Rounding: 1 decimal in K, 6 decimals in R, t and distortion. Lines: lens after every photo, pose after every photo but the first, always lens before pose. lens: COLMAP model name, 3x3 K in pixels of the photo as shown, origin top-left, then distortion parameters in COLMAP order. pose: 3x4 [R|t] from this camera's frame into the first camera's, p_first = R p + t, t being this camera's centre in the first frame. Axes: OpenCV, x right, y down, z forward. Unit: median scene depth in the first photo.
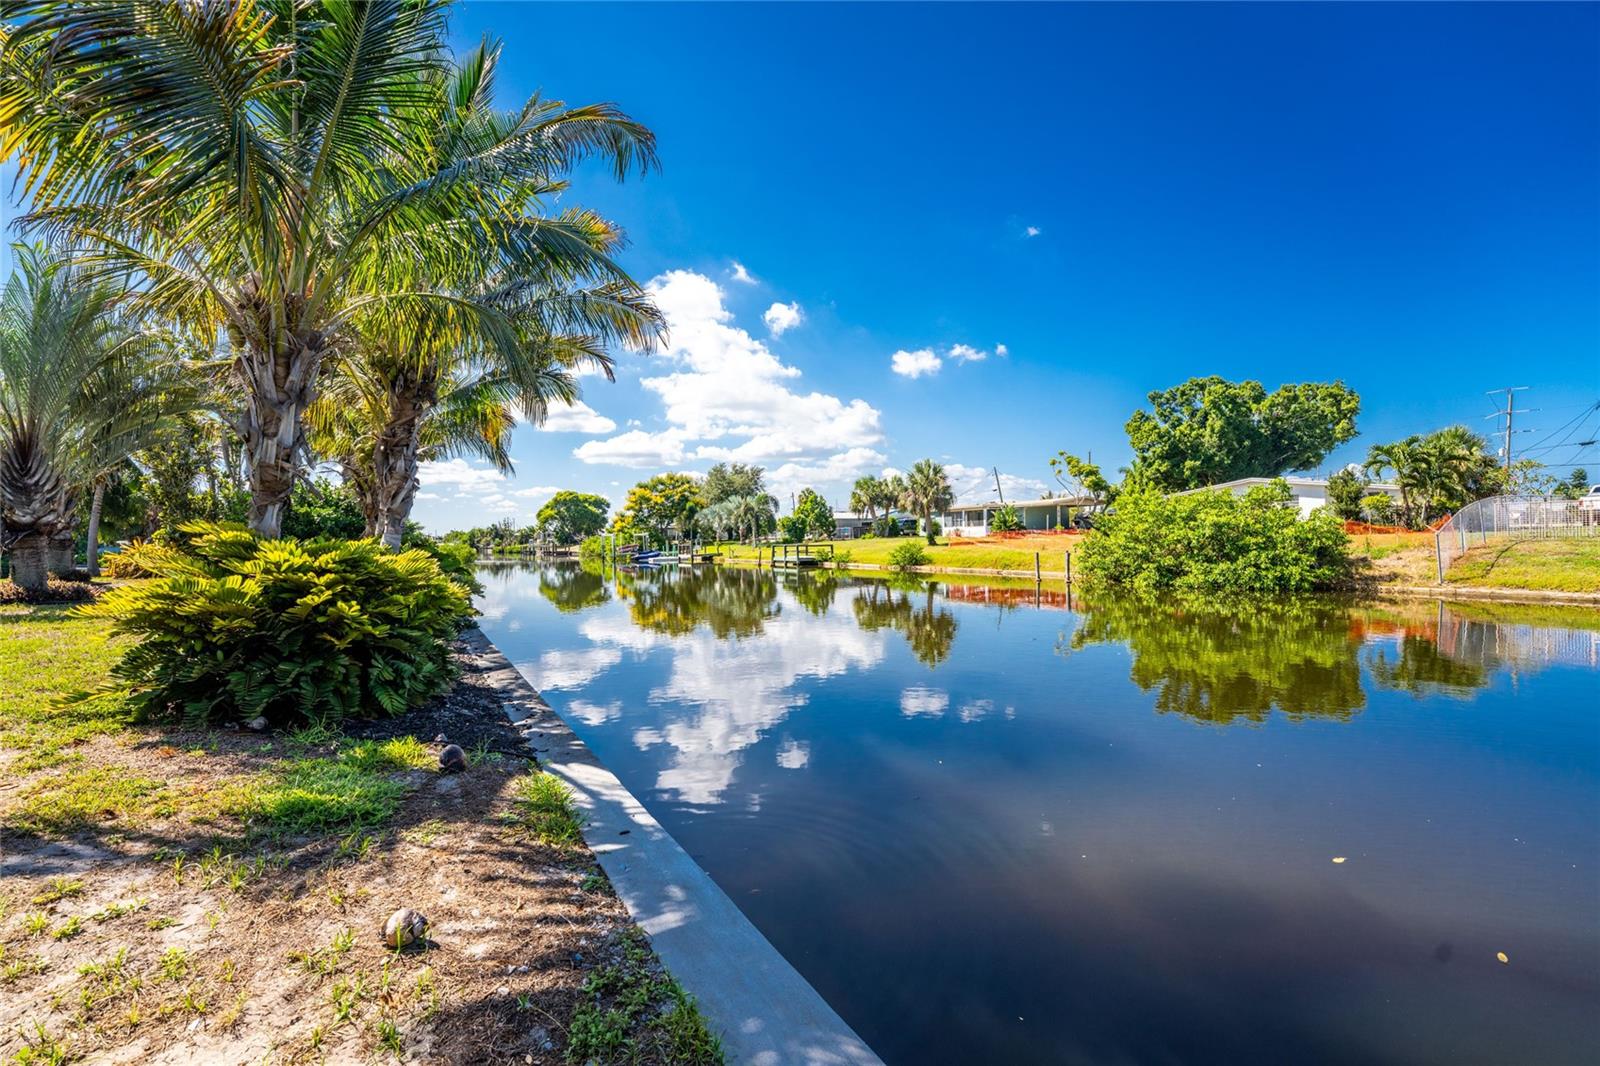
lens RADIAL K [[651.0, 0, 799.7], [0, 651.0, 527.1], [0, 0, 1]] dist [-0.027988, 0.002908]
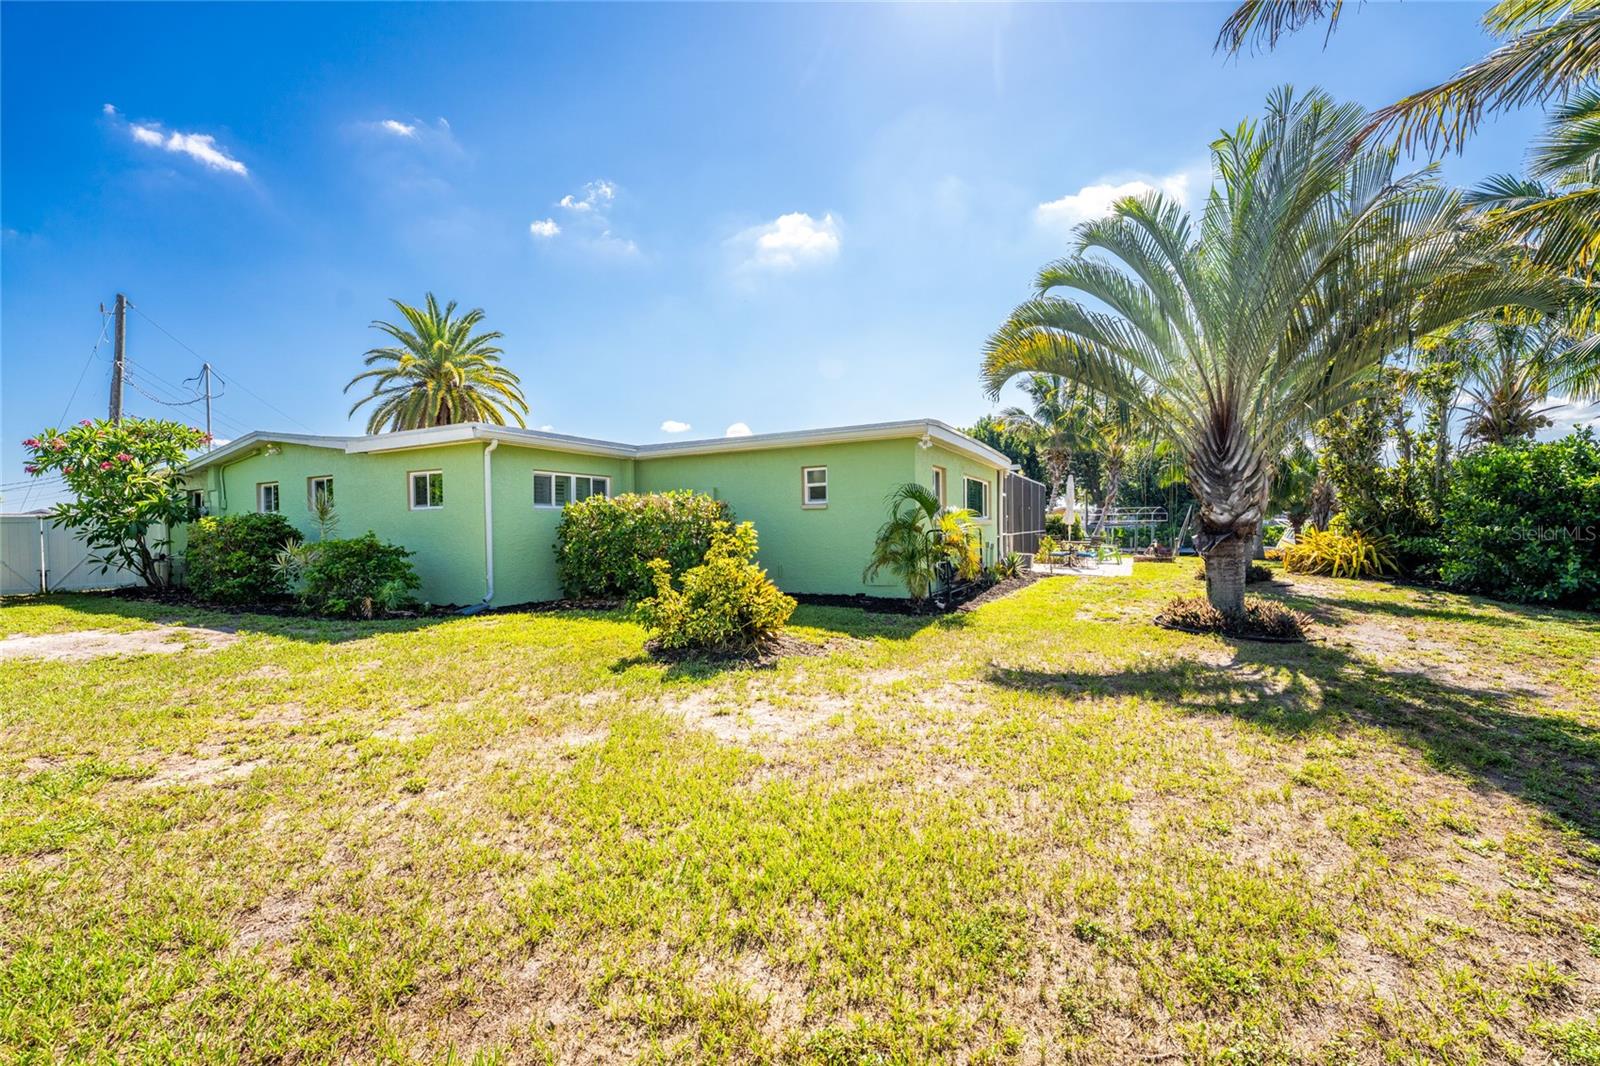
lens RADIAL K [[651.0, 0, 773.6], [0, 651.0, 540.4], [0, 0, 1]] dist [-0.027988, 0.002908]
pose [[0.098148, 0.045551, -0.994129, -0.072472], [0.024323, 0.998544, 0.048155, -0.004984], [0.994875, -0.028907, 0.096897, 0.054189]]
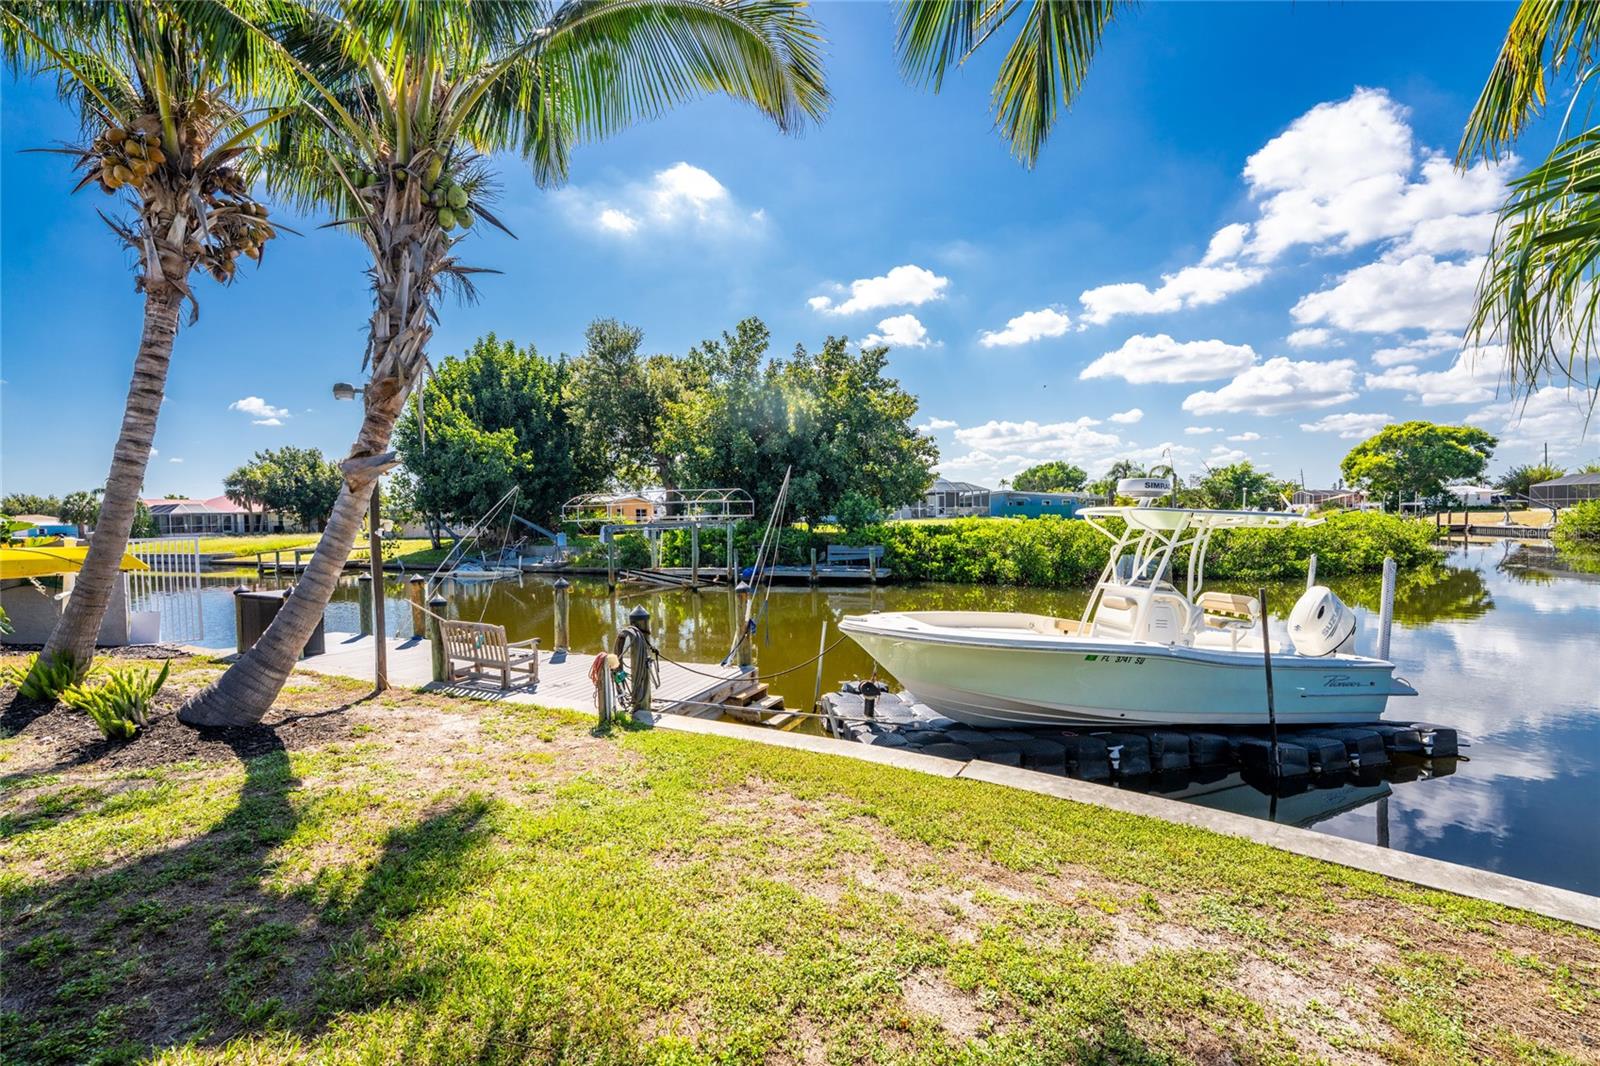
lens RADIAL K [[651.0, 0, 791.4], [0, 651.0, 536.1], [0, 0, 1]] dist [-0.027988, 0.002908]
pose [[0.621902, 0.036259, -0.782255, -0.394053], [0.017179, 0.998055, 0.059919, 0.006338], [0.782907, -0.050702, 0.620070, 0.310974]]
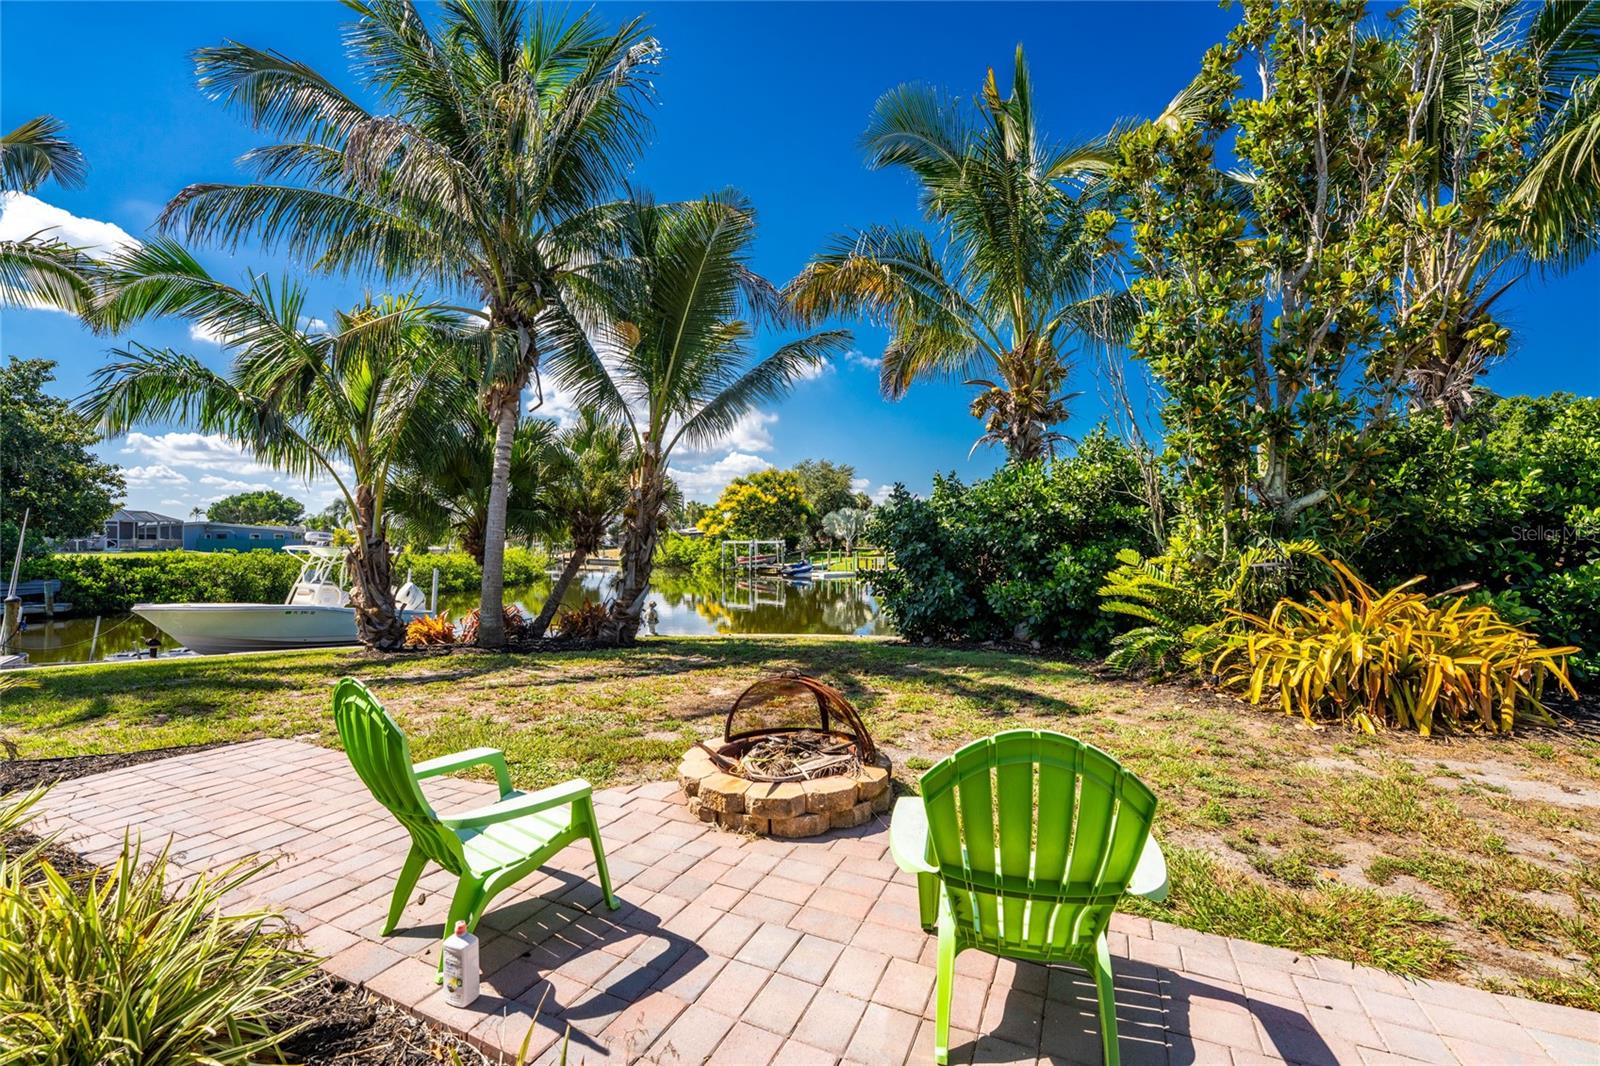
lens RADIAL K [[651.0, 0, 790.2], [0, 651.0, 540.9], [0, 0, 1]] dist [-0.027988, 0.002908]
pose [[0.984589, 0.021202, 0.173597, -0.325804], [-0.023091, 0.999694, 0.008868, 0.001902], [-0.173356, -0.012740, 0.984777, 0.187386]]
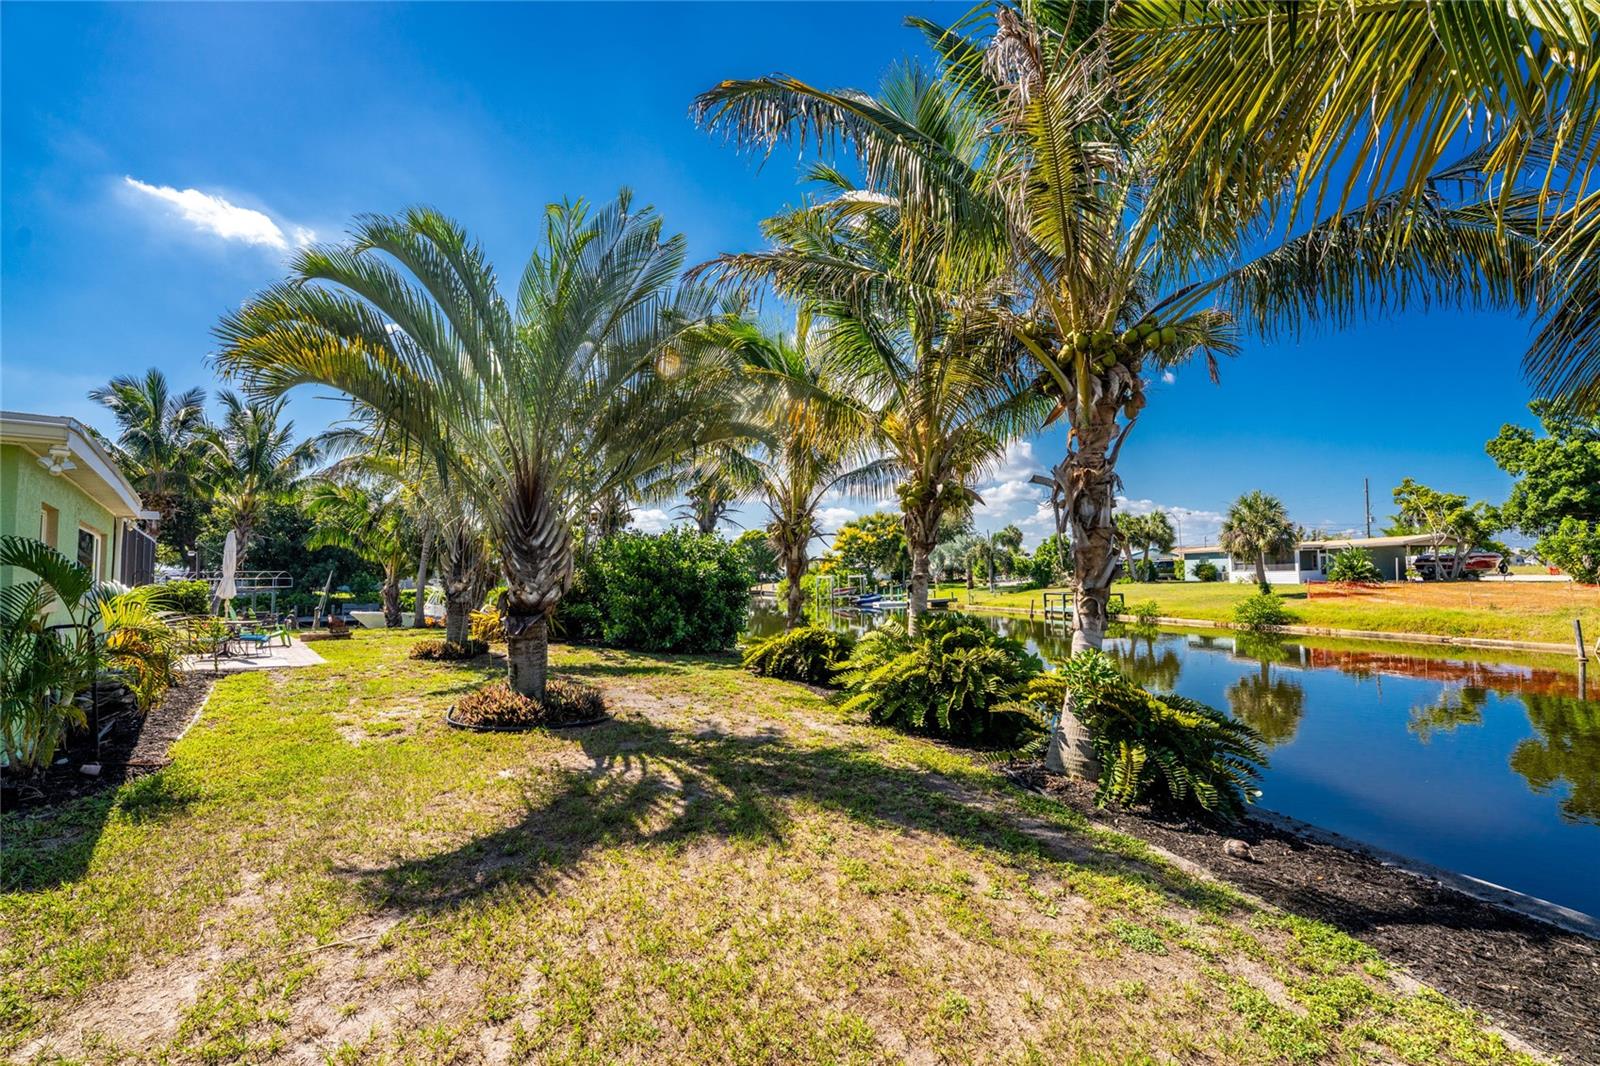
lens RADIAL K [[651.0, 0, 798.1], [0, 651.0, 535.0], [0, 0, 1]] dist [-0.027988, 0.002908]
pose [[0.975666, -0.005865, -0.219183, -0.109691], [-0.003615, 0.999076, -0.042825, -0.007213], [0.219232, 0.042575, 0.974743, 0.050379]]
